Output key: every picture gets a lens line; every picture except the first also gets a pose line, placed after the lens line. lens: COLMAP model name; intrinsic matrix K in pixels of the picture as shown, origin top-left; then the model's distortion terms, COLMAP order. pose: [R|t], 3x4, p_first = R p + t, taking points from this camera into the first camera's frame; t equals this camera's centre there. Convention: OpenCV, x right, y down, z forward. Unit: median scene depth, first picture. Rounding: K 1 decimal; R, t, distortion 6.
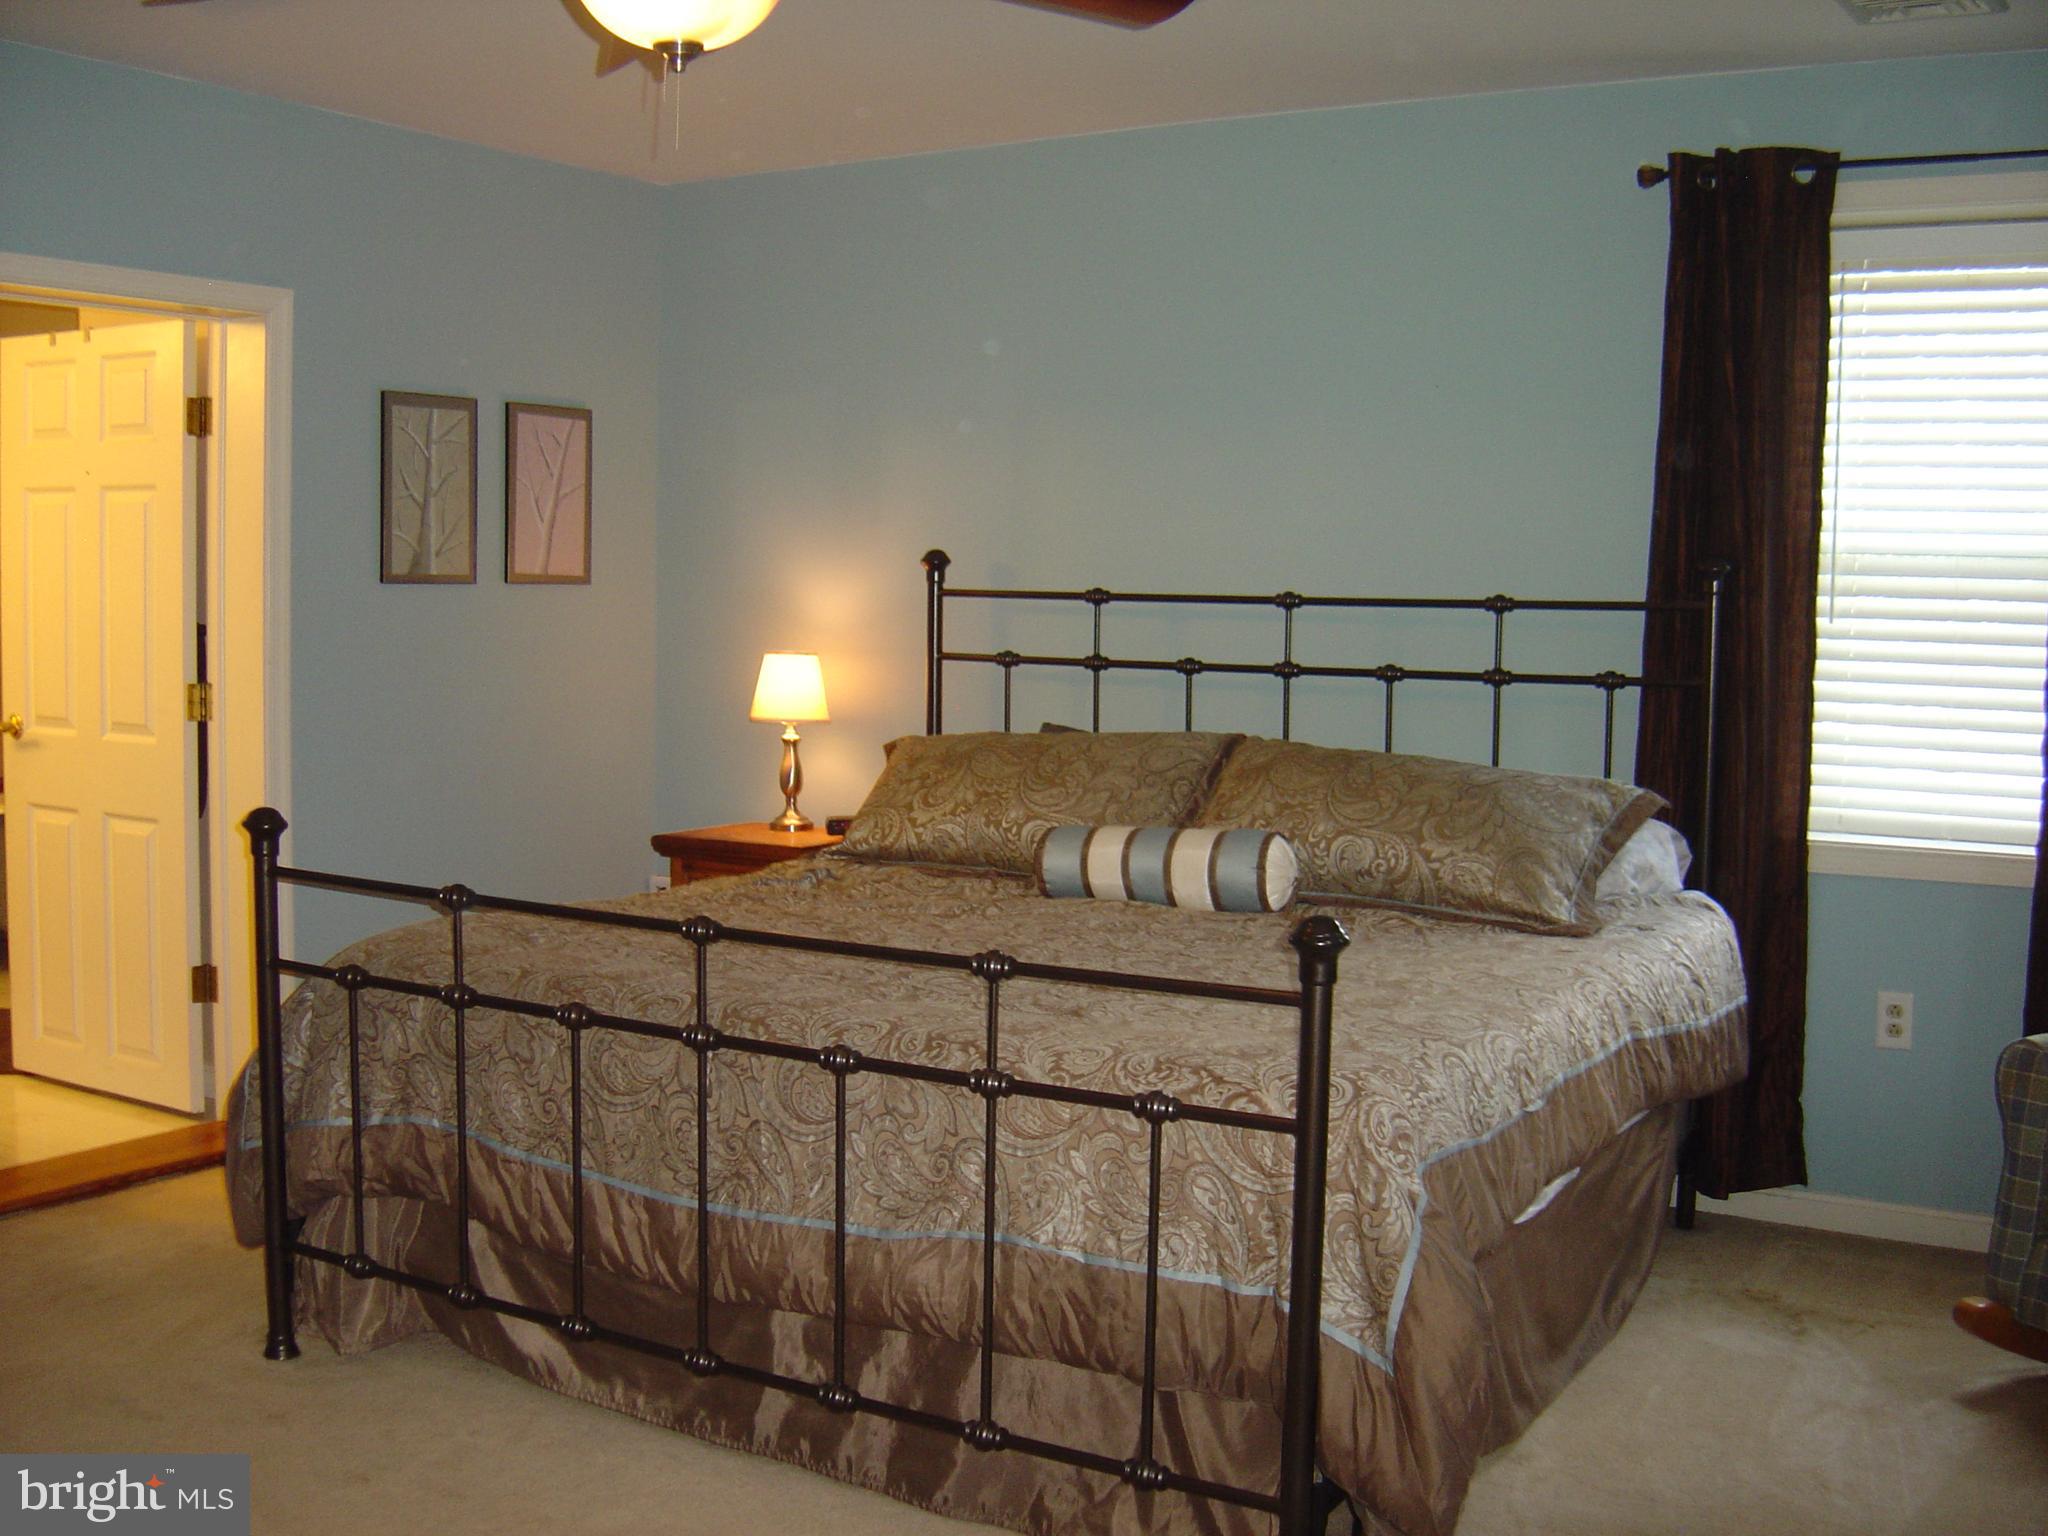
lens RADIAL K [[2242.1, 0, 1004.6], [0, 2242.1, 768.3], [0, 0, 1]] dist [-0.143088, 0.000000]
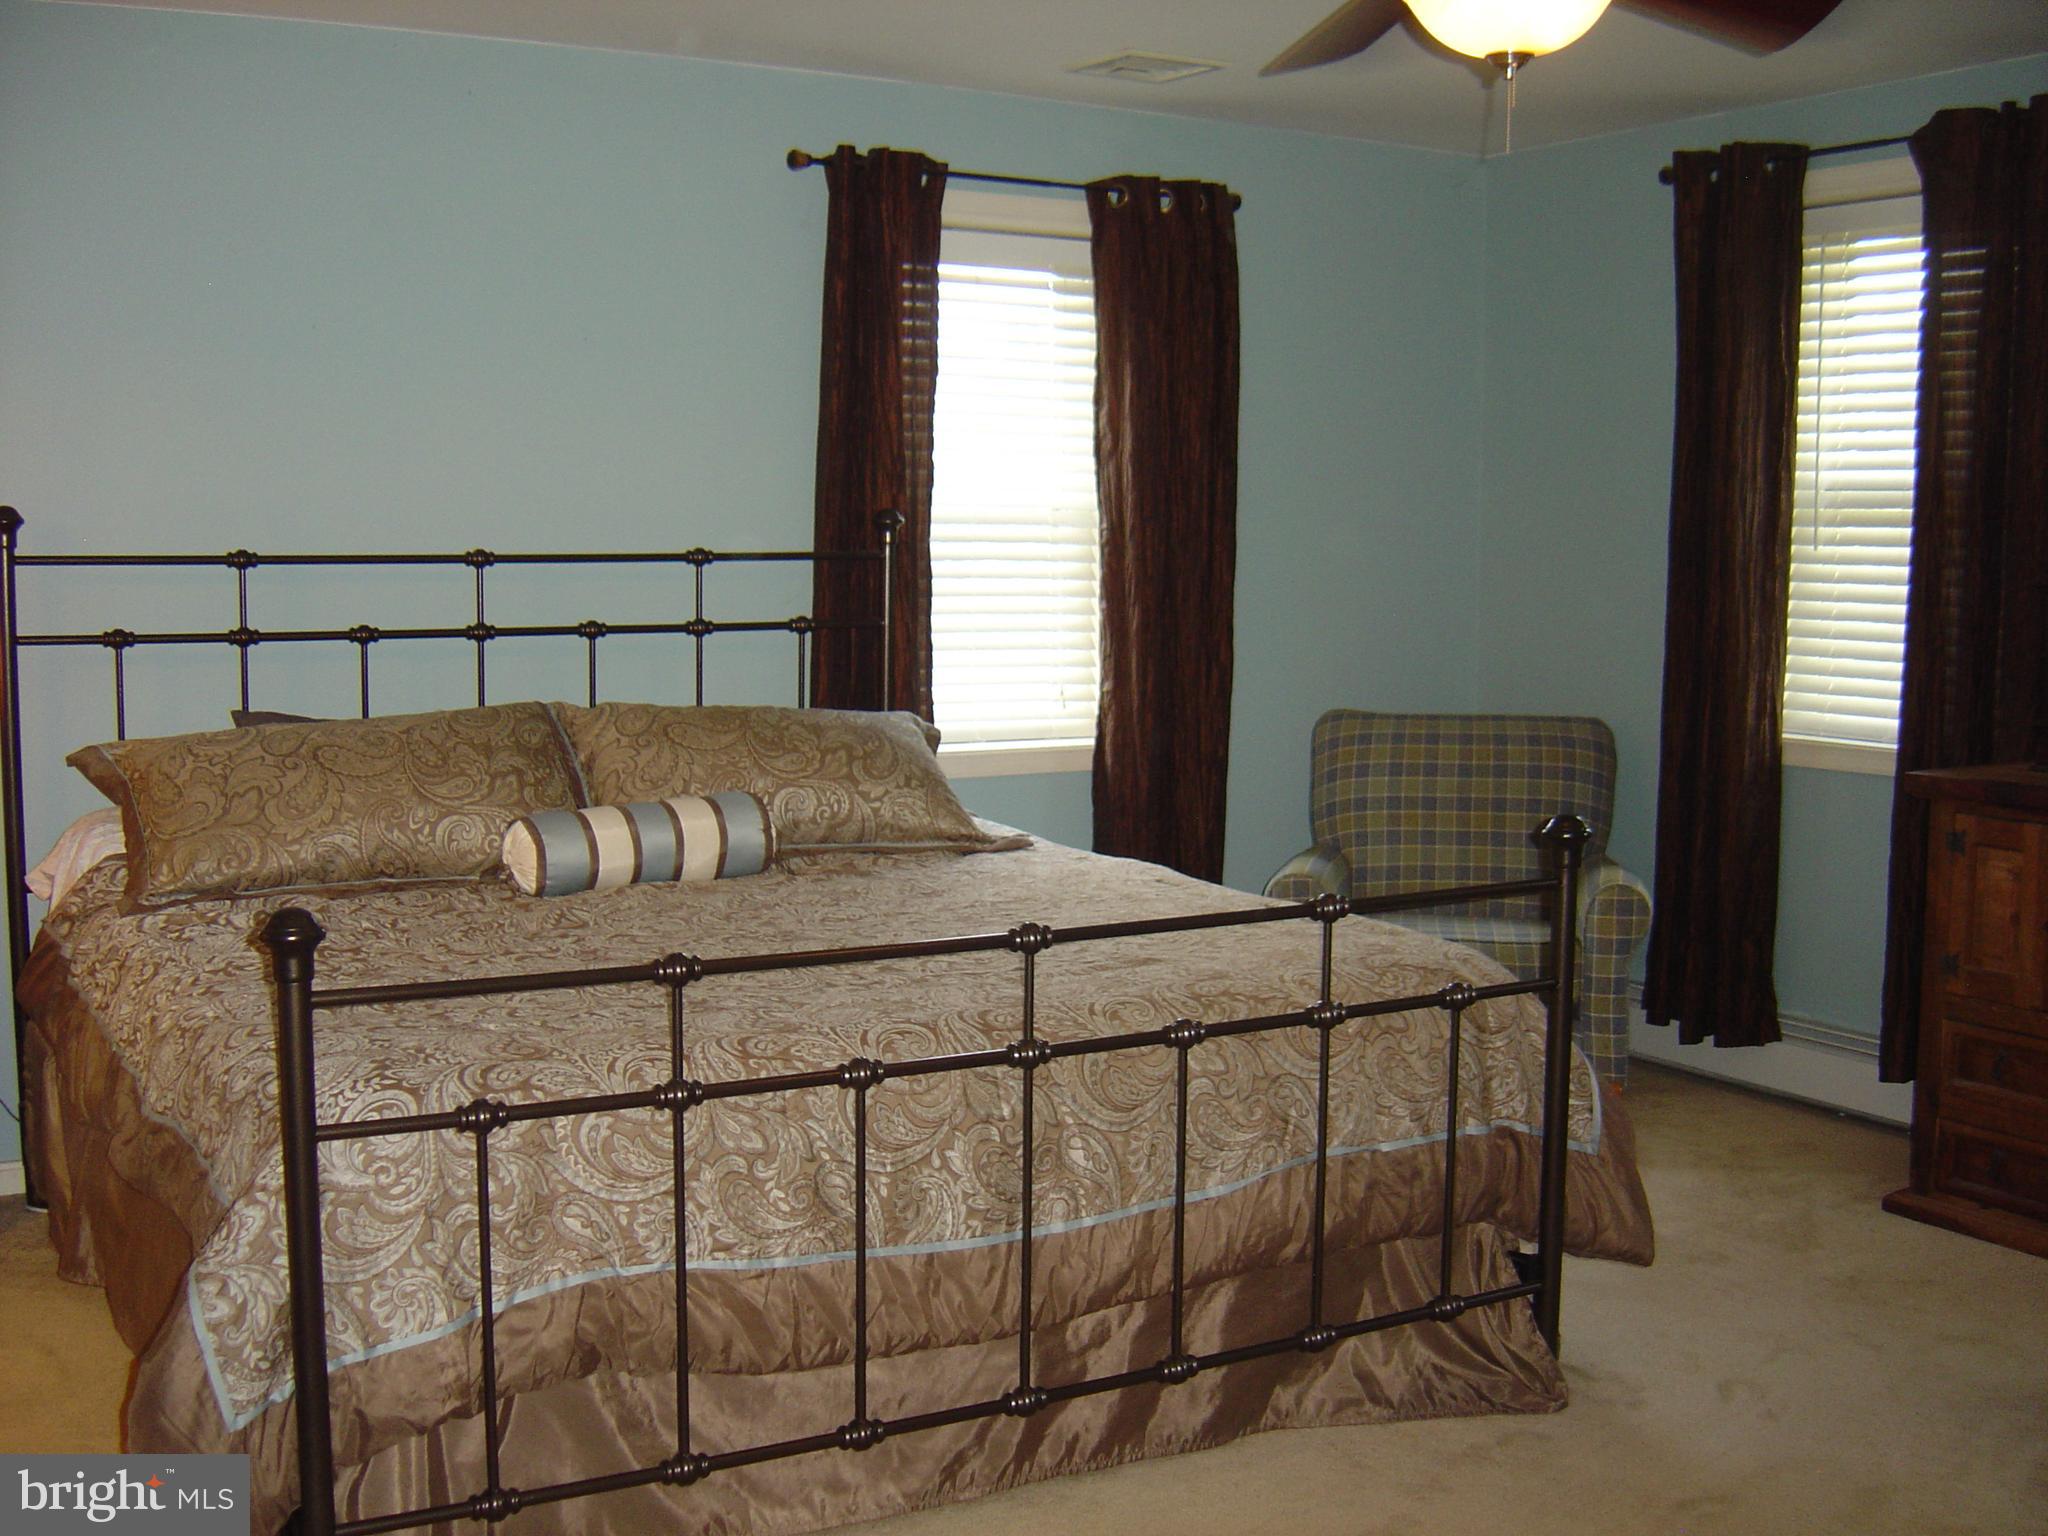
lens RADIAL K [[2242.1, 0, 1005.8], [0, 2242.1, 769.7], [0, 0, 1]] dist [-0.143088, 0.000000]
pose [[0.459462, -0.099660, 0.882589, -0.684032], [0.073647, 0.994538, 0.073962, -0.045060], [-0.885139, 0.031018, 0.464292, 0.427406]]
